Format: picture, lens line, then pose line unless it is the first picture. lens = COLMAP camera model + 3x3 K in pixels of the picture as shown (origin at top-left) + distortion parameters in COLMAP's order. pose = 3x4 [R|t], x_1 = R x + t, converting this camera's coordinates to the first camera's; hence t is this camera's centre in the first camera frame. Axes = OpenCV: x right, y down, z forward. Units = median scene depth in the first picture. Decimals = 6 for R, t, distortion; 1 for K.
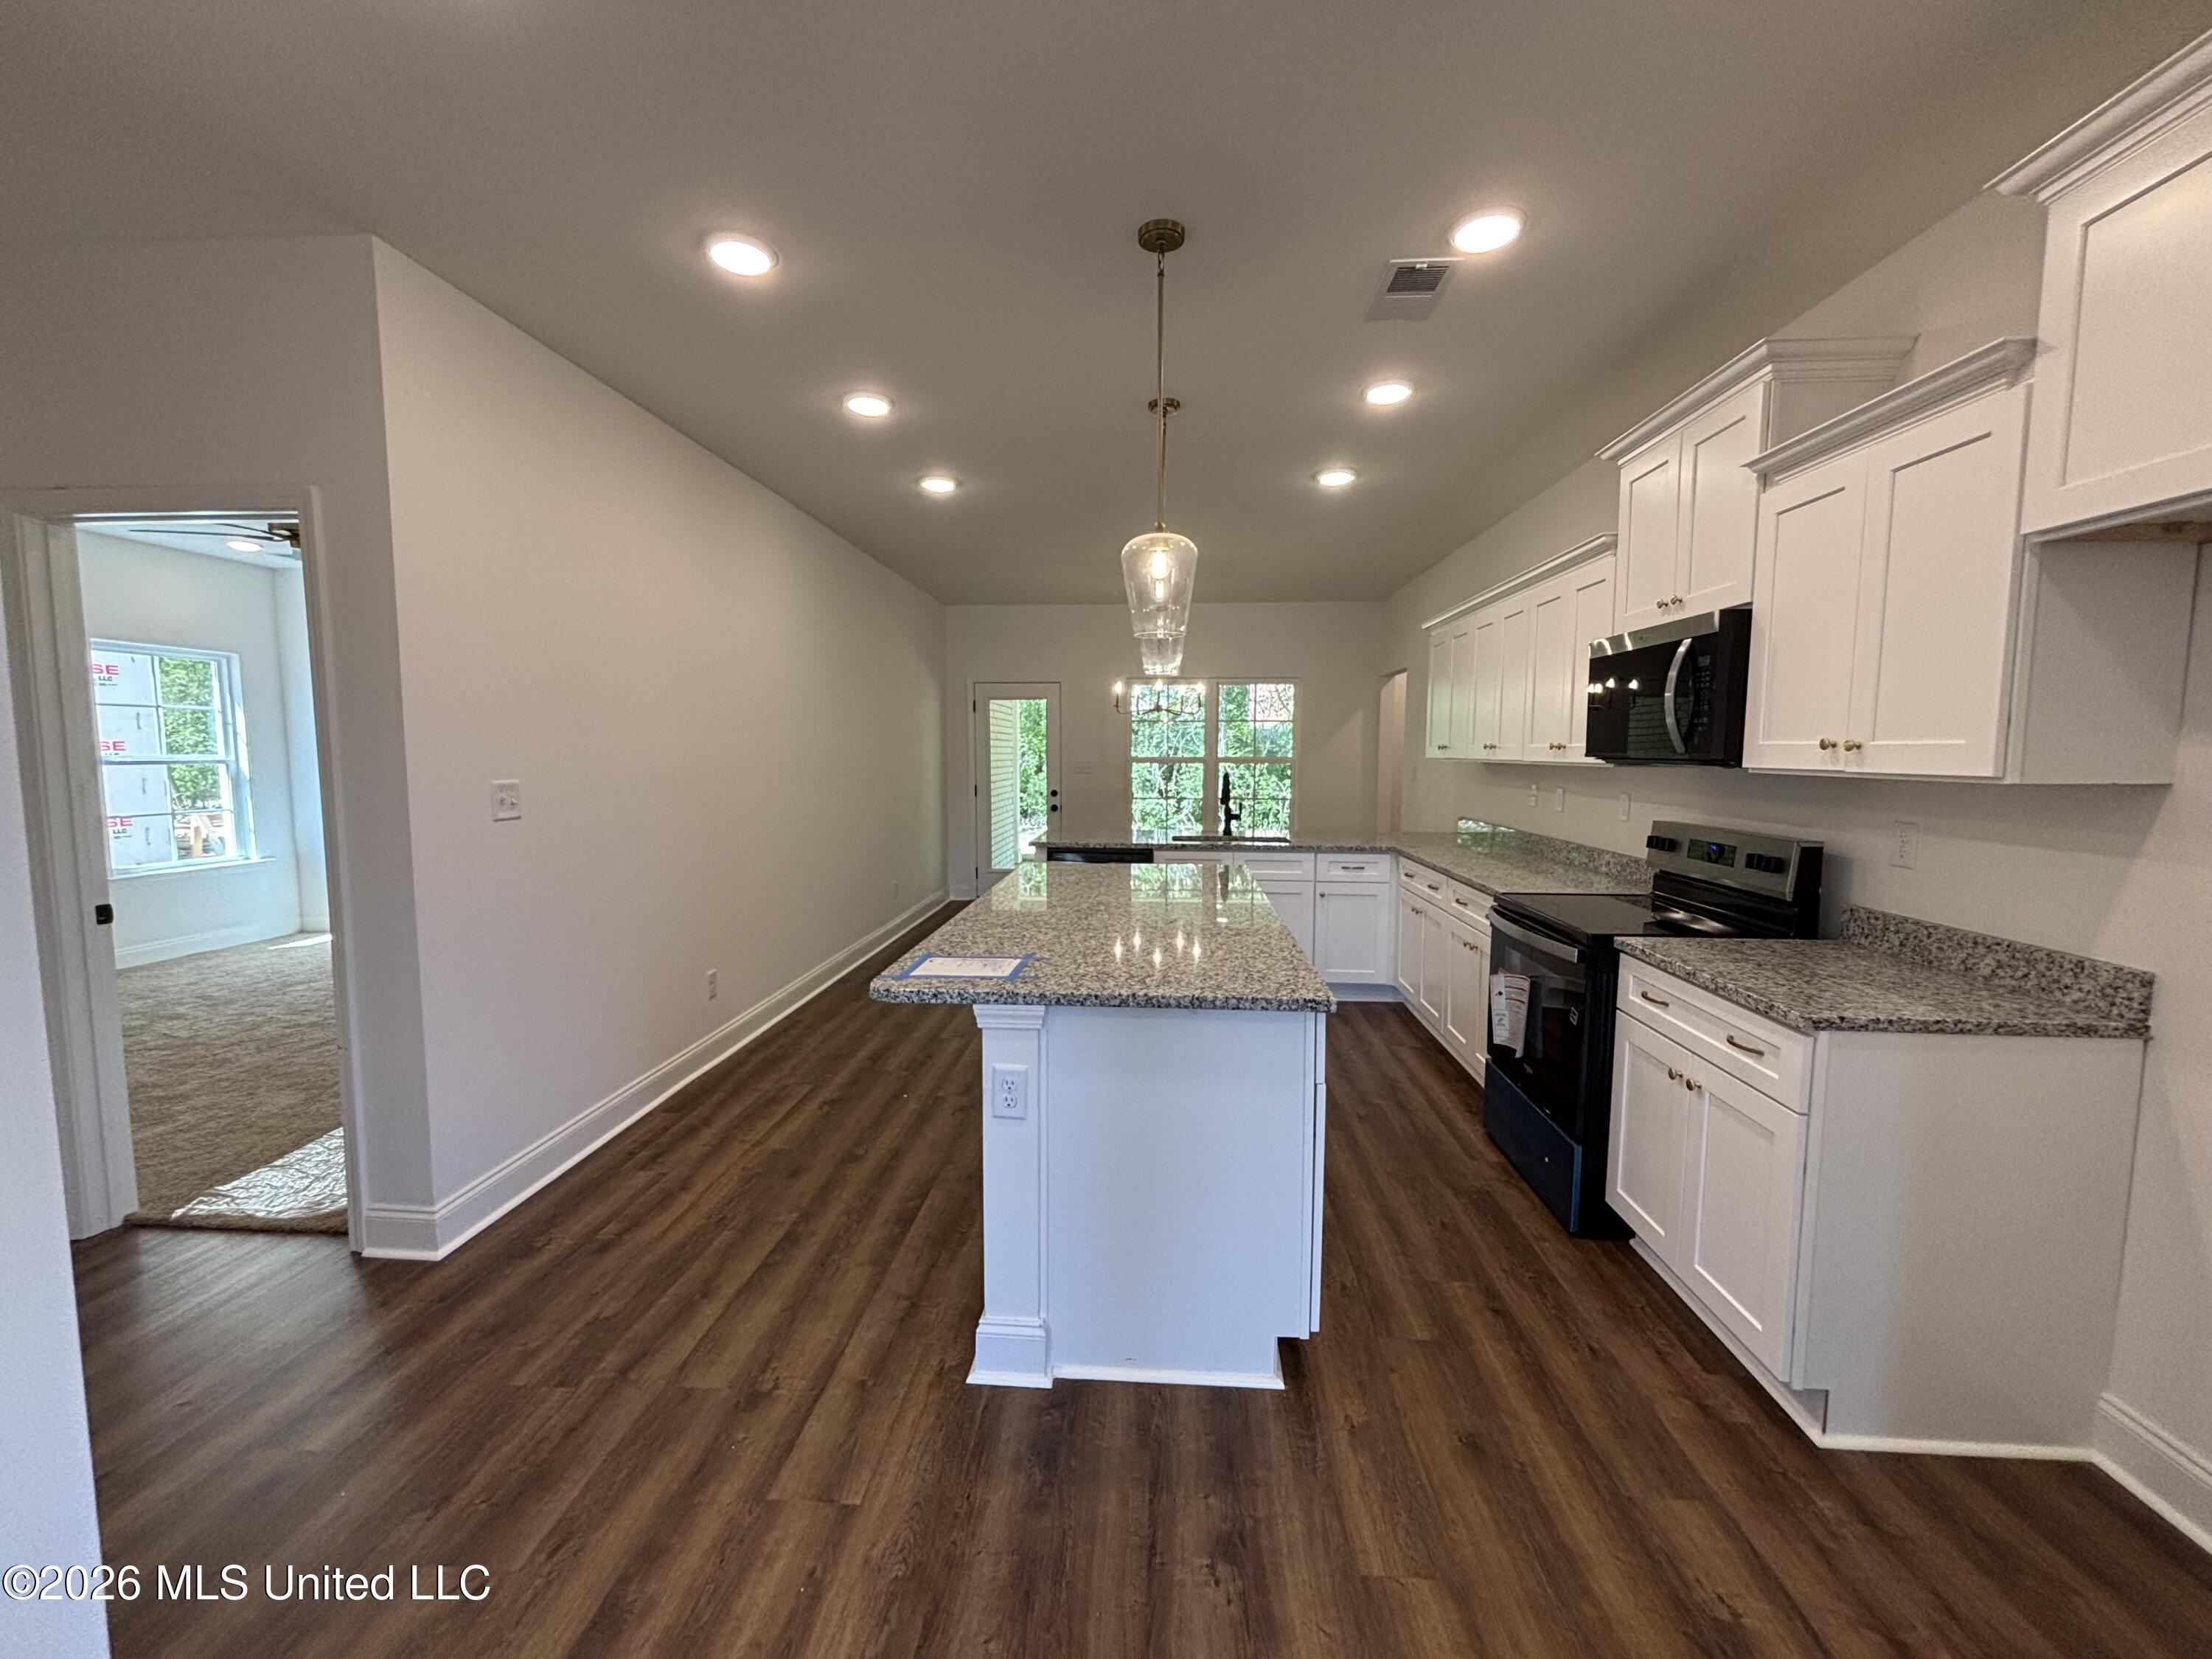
lens RADIAL K [[897.7, 0, 1099.1], [0, 897.7, 836.1], [0, 0, 1]] dist [-0.007124, -0.000272]
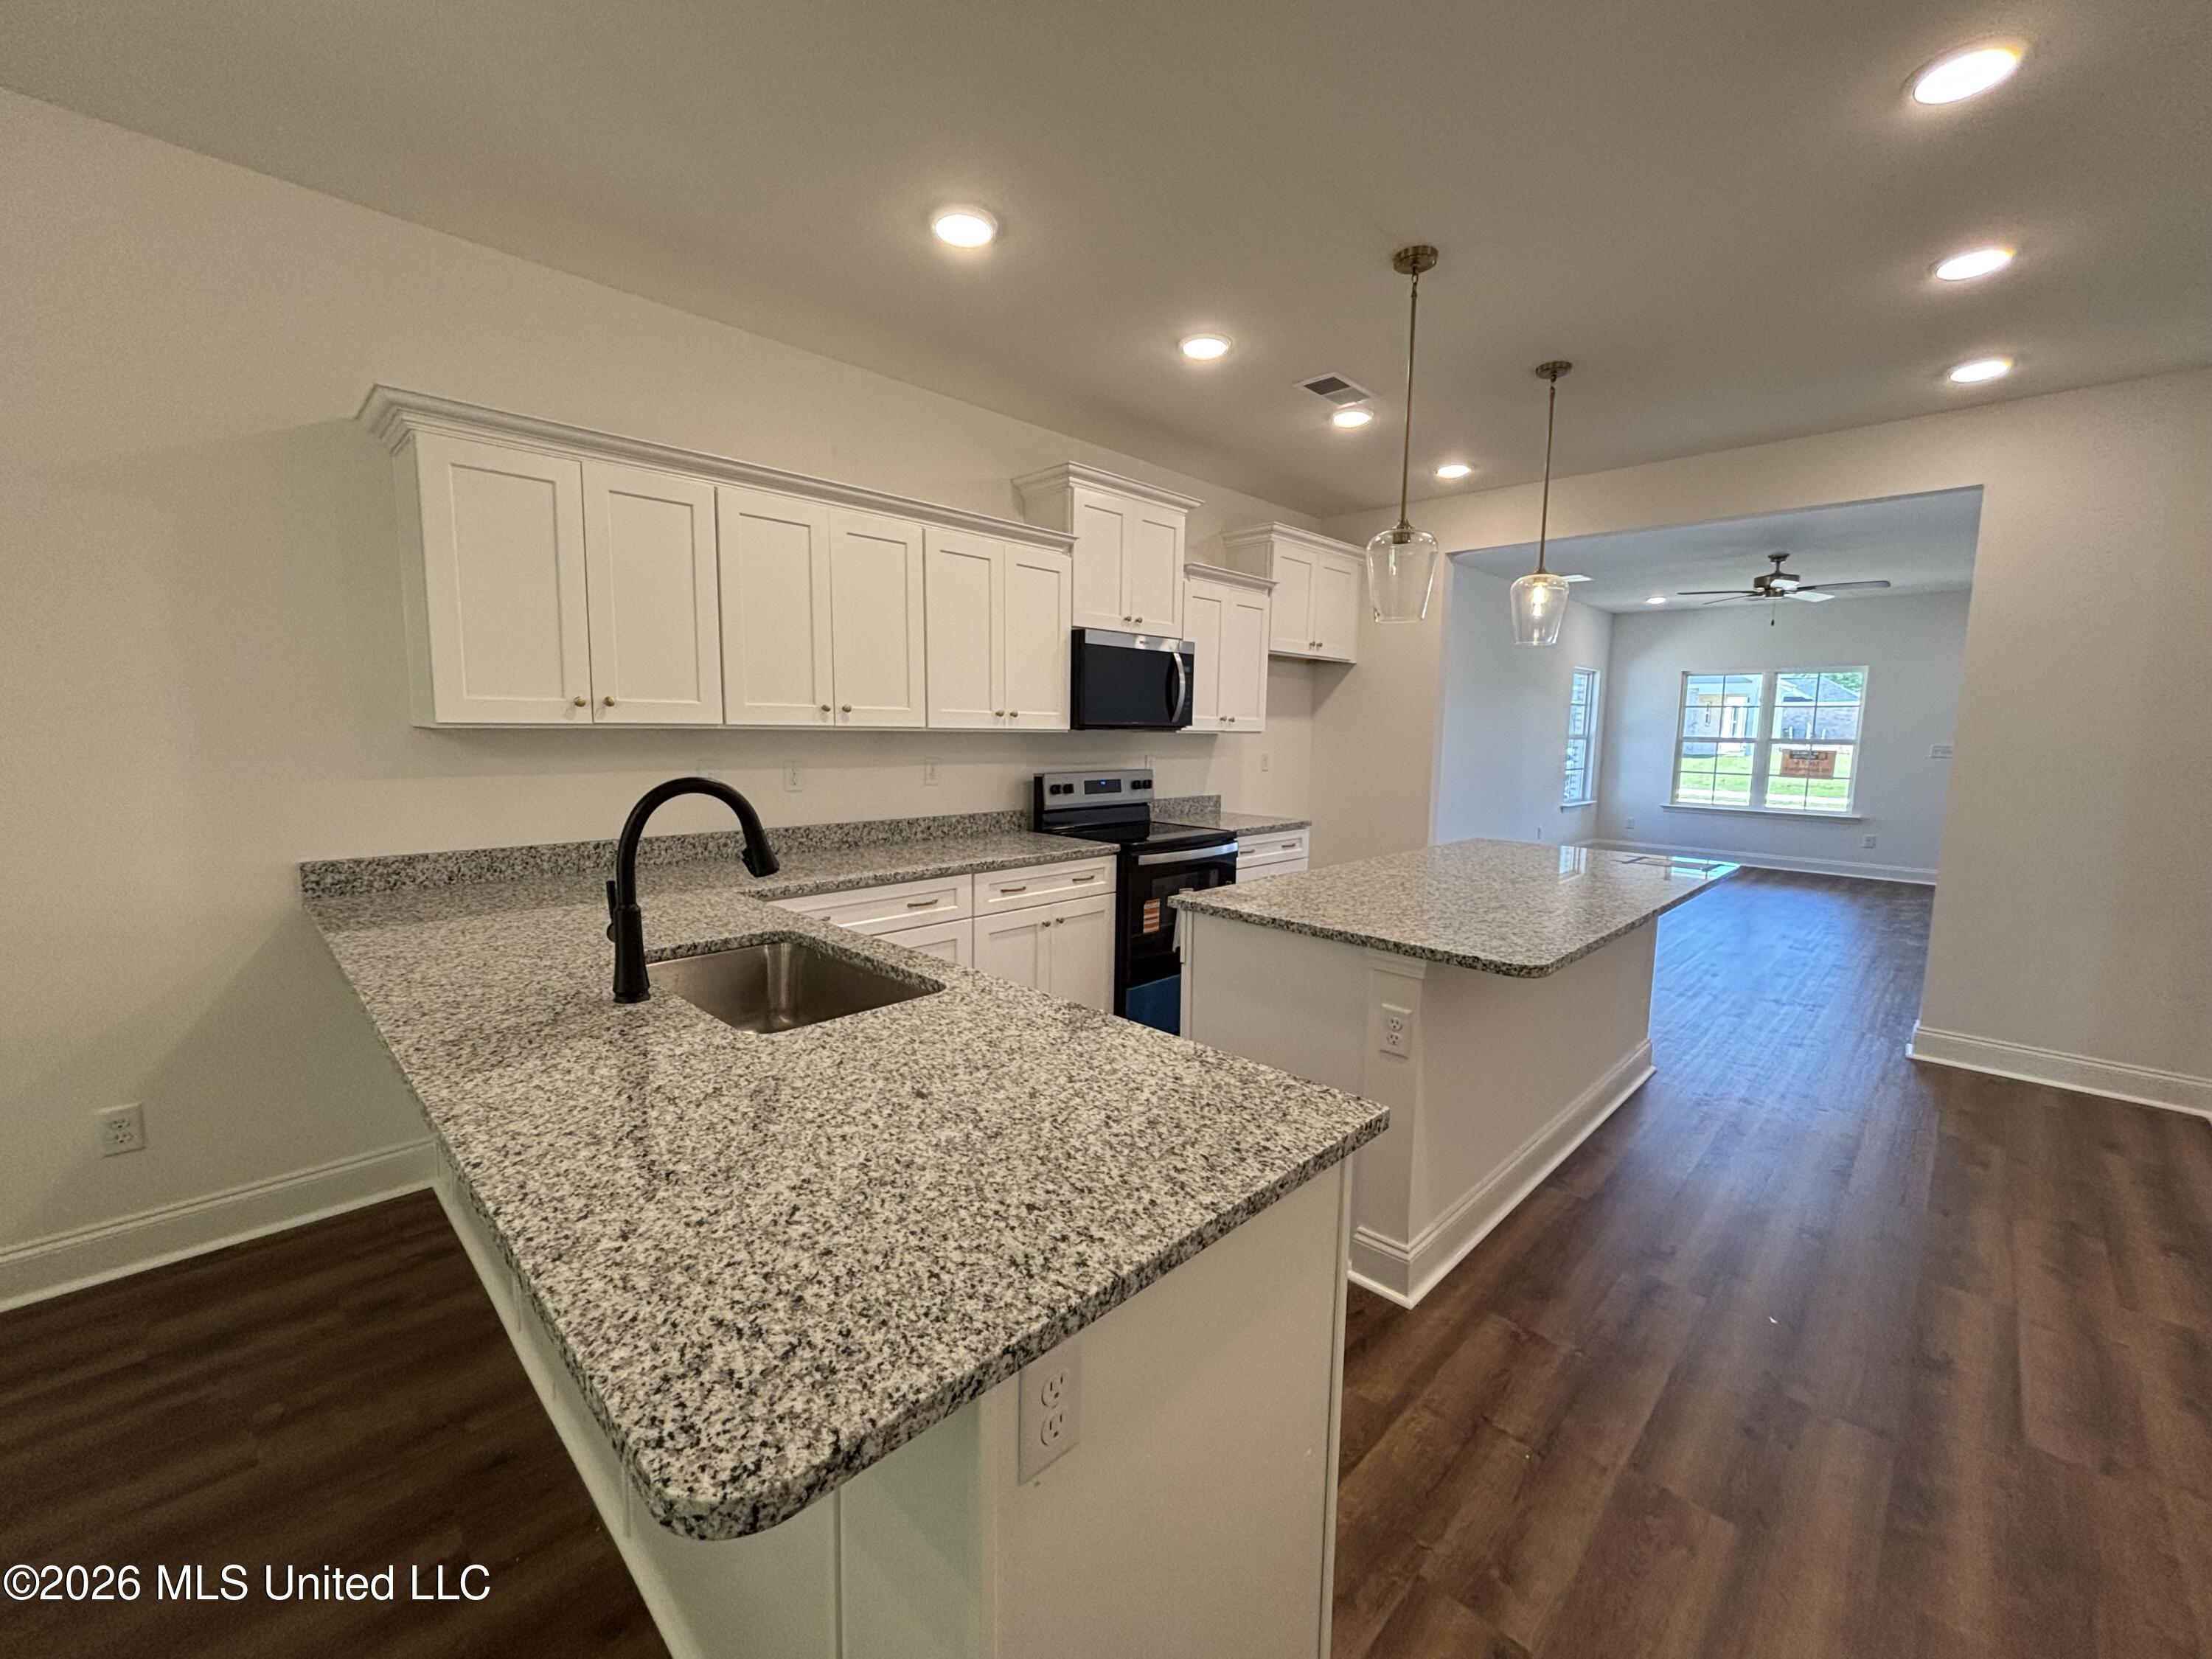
lens RADIAL K [[897.7, 0, 1099.1], [0, 897.7, 836.1], [0, 0, 1]] dist [-0.007124, -0.000272]
pose [[-0.763030, -0.090732, 0.639964, -0.320372], [0.048652, 0.979228, 0.196839, -0.219269], [-0.644530, 0.181330, -0.742766, 2.370609]]
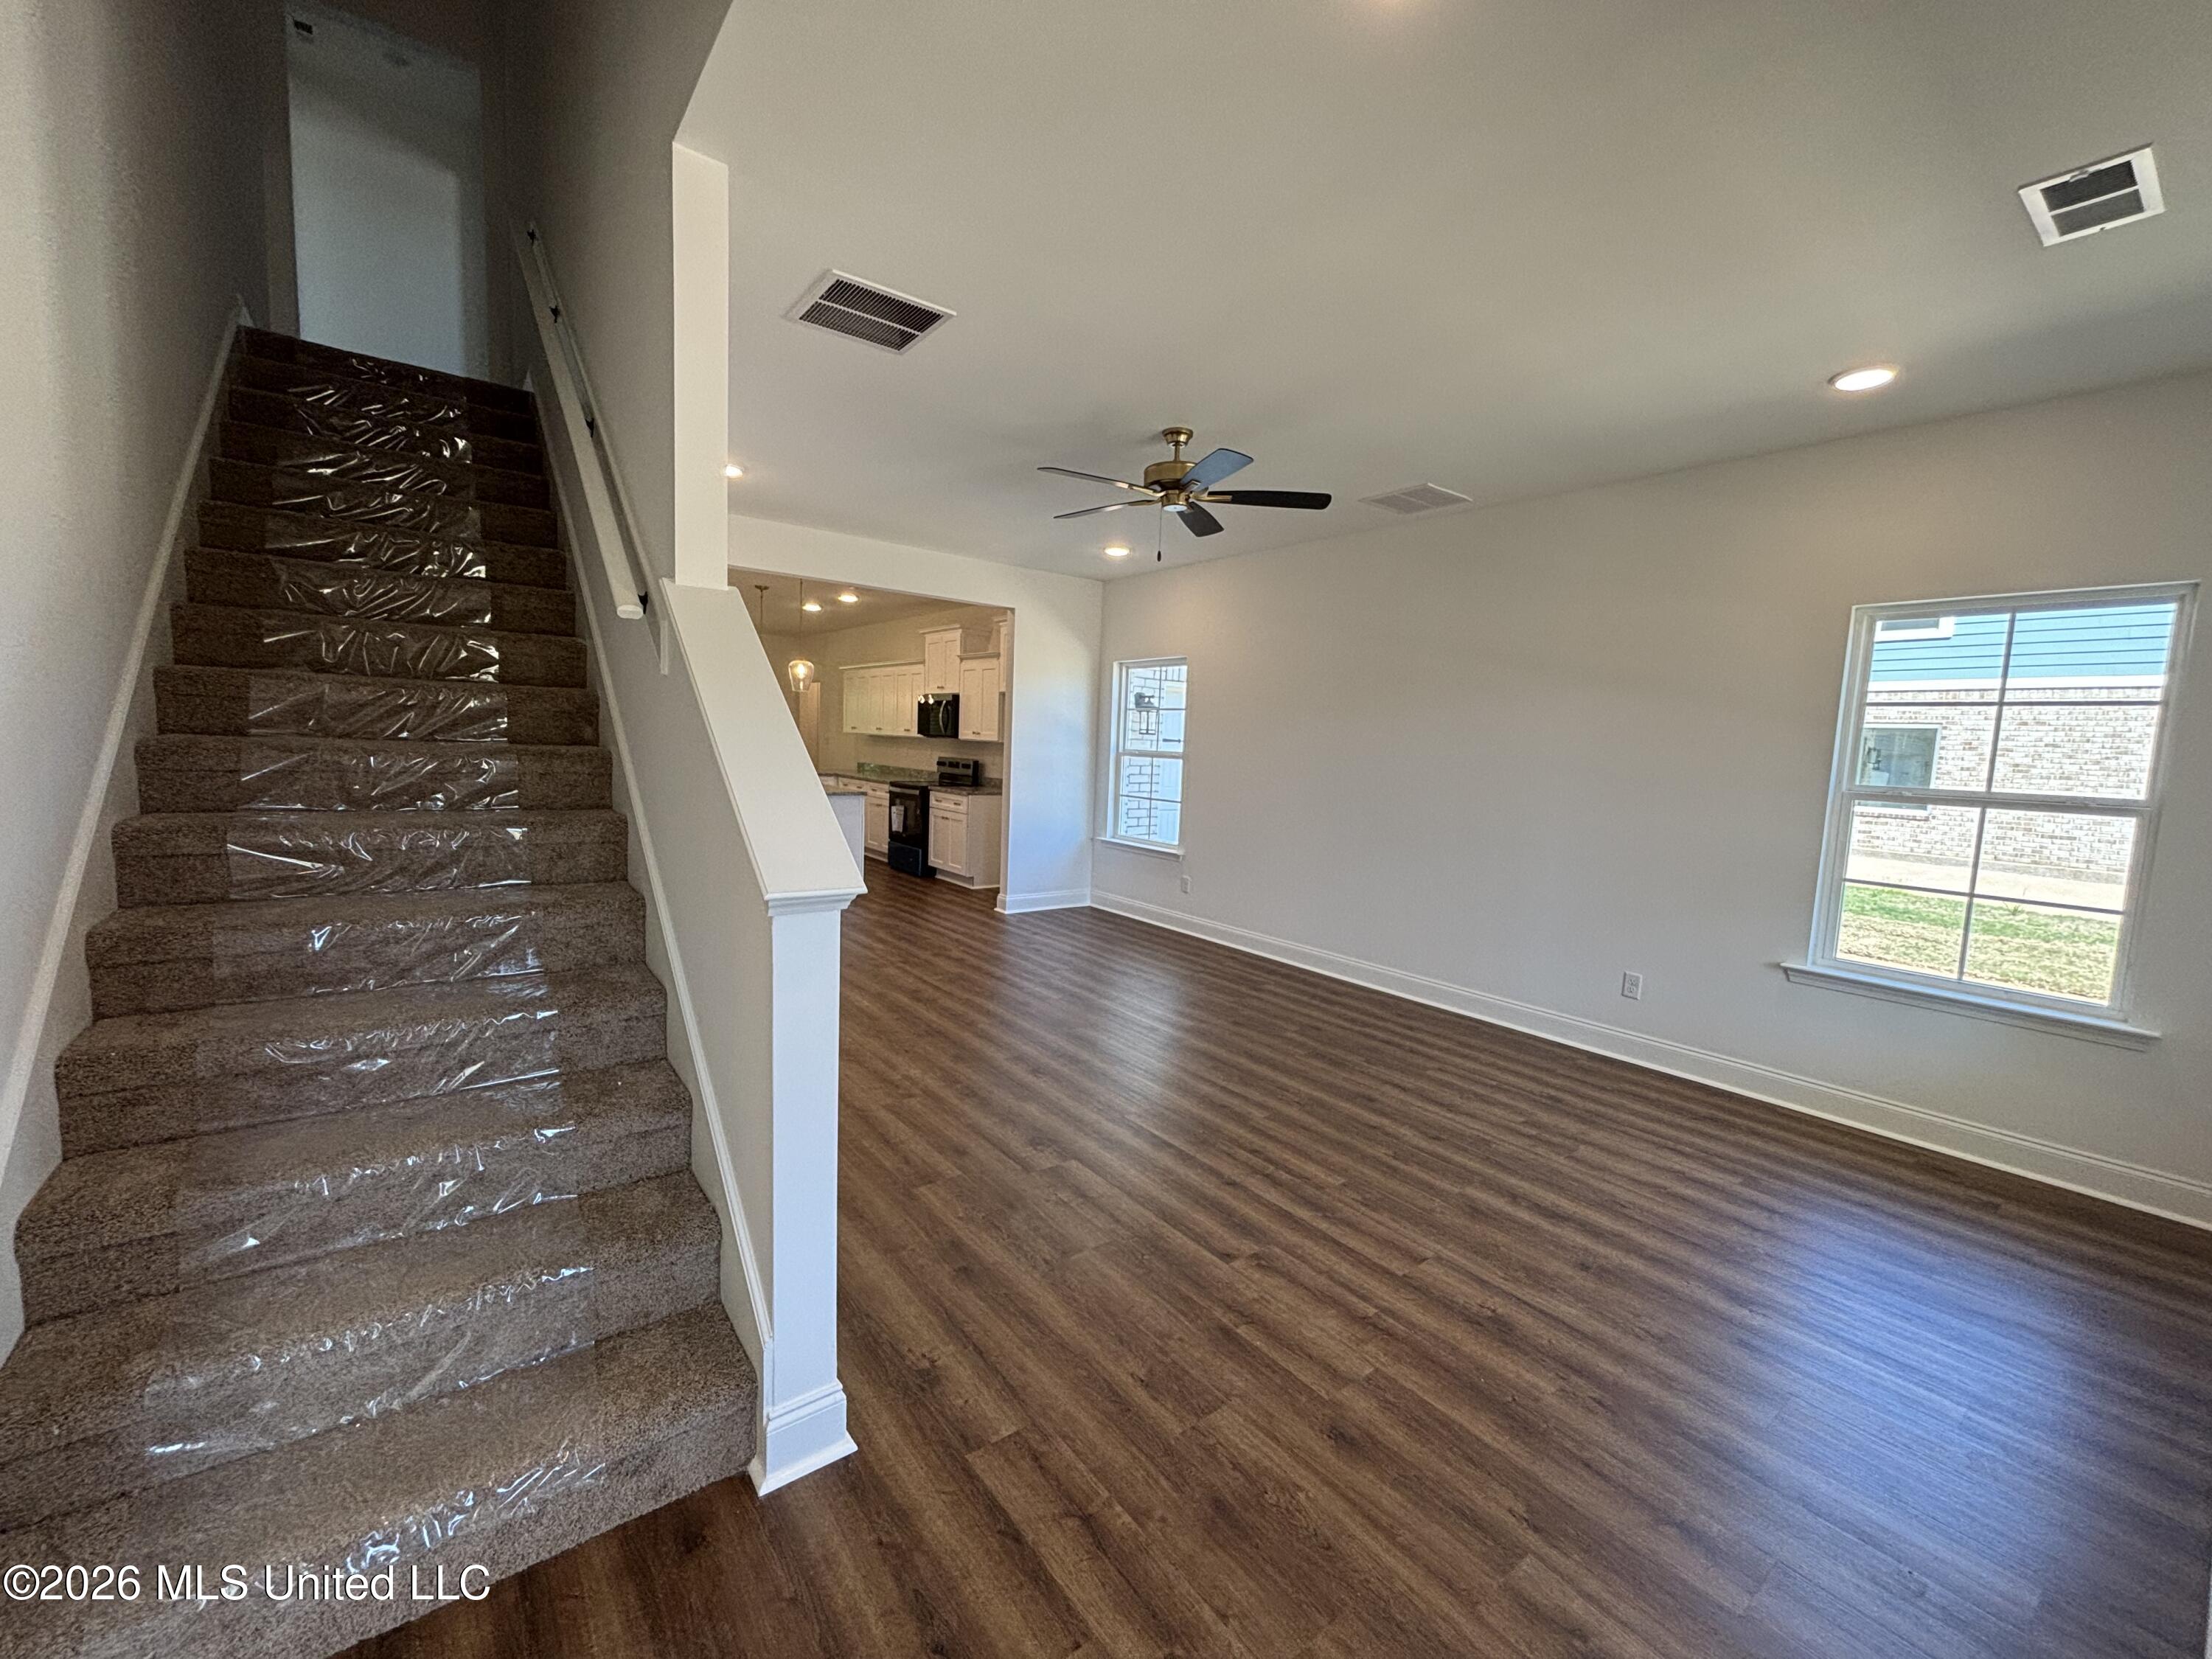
lens RADIAL K [[897.7, 0, 1099.1], [0, 897.7, 836.1], [0, 0, 1]] dist [-0.007124, -0.000272]
pose [[0.750997, -0.039868, 0.659101, -1.202383], [0.021478, 0.999122, 0.035963, 0.191552], [-0.659956, -0.012852, 0.751194, -2.010035]]
